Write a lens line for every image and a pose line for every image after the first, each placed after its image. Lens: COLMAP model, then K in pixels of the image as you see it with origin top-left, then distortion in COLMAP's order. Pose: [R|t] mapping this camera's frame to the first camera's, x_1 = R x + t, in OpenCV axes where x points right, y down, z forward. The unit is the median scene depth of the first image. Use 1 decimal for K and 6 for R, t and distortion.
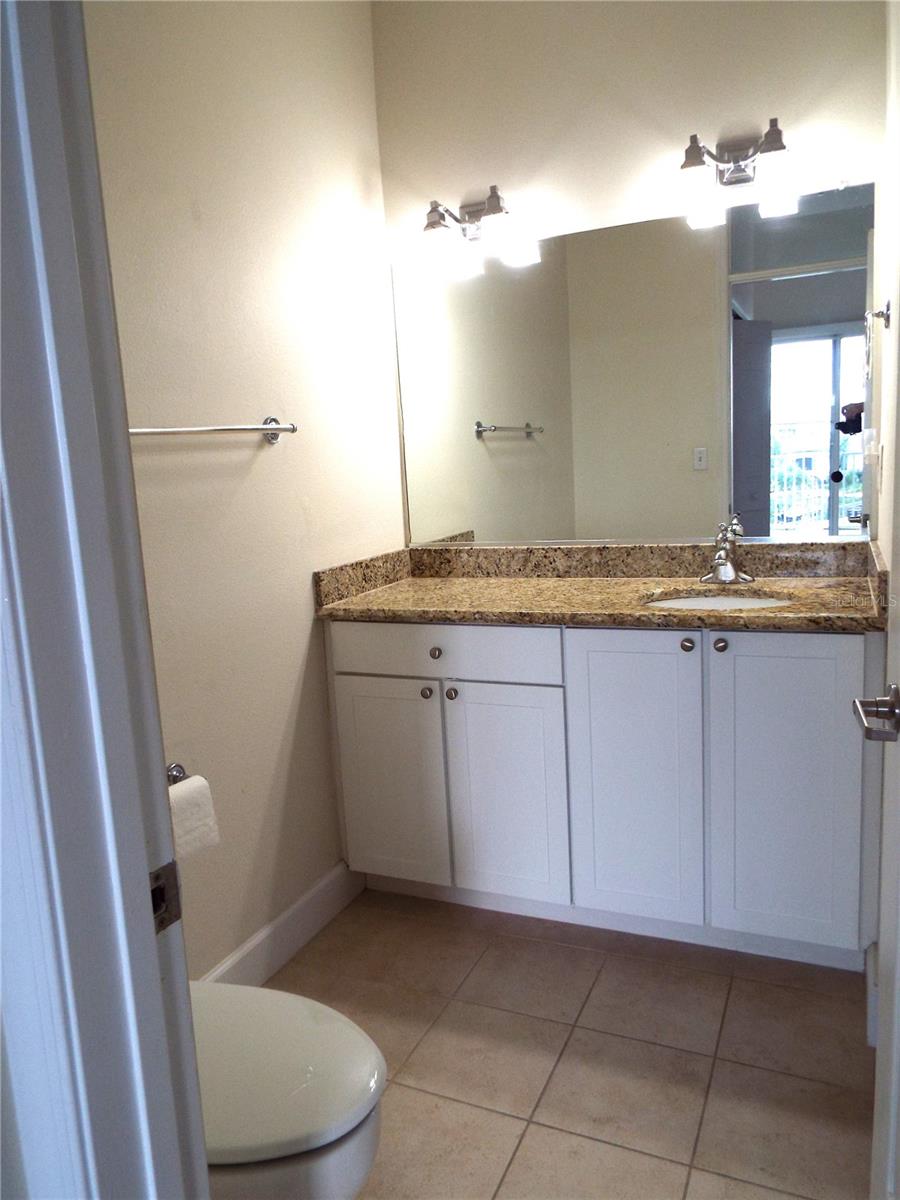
lens RADIAL K [[875.3, 0, 449.8], [0, 875.3, 598.7], [0, 0, 1]] dist [0.008303, 0.004989]
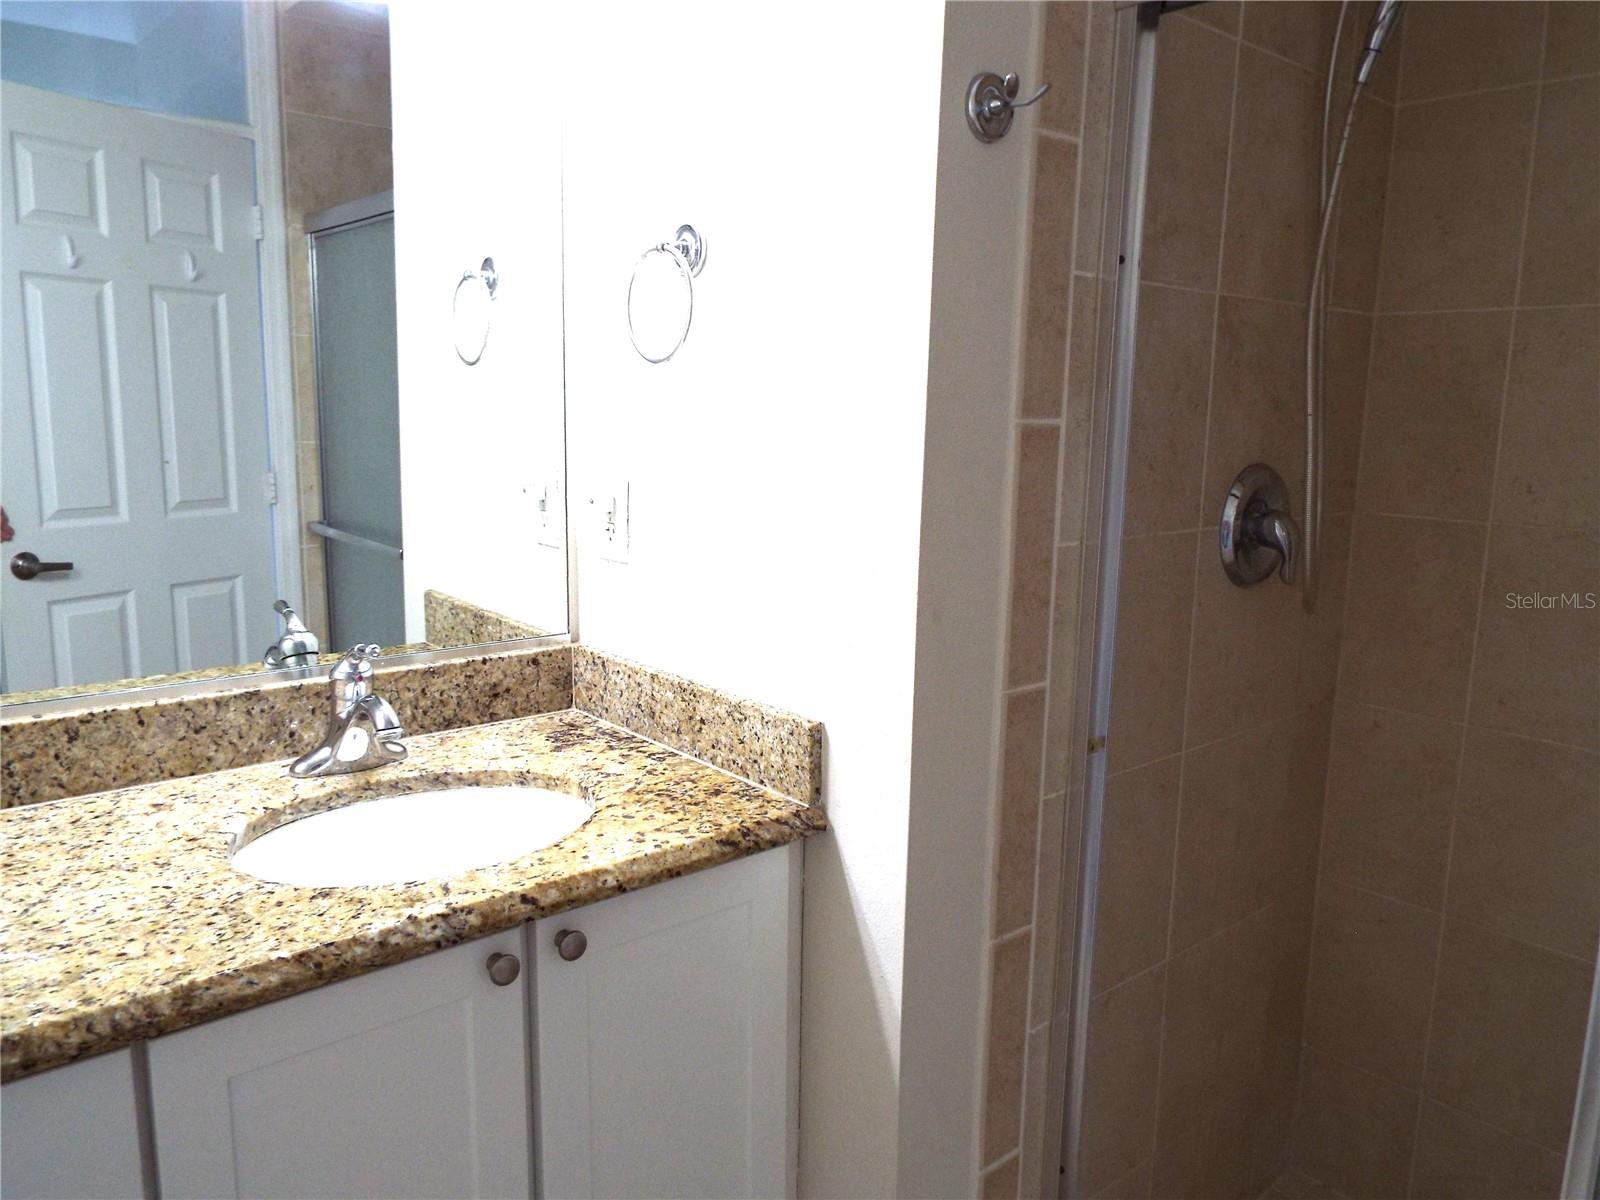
lens RADIAL K [[1167.1, 0, 799.5], [0, 1167.1, 598.0], [0, 0, 1]] dist [0.008303, 0.004989]
pose [[0.452670, -0.082420, 0.887861, -0.114509], [0.105414, 0.993683, 0.038499, -0.105748], [-0.885425, 0.076166, 0.458498, 0.511419]]
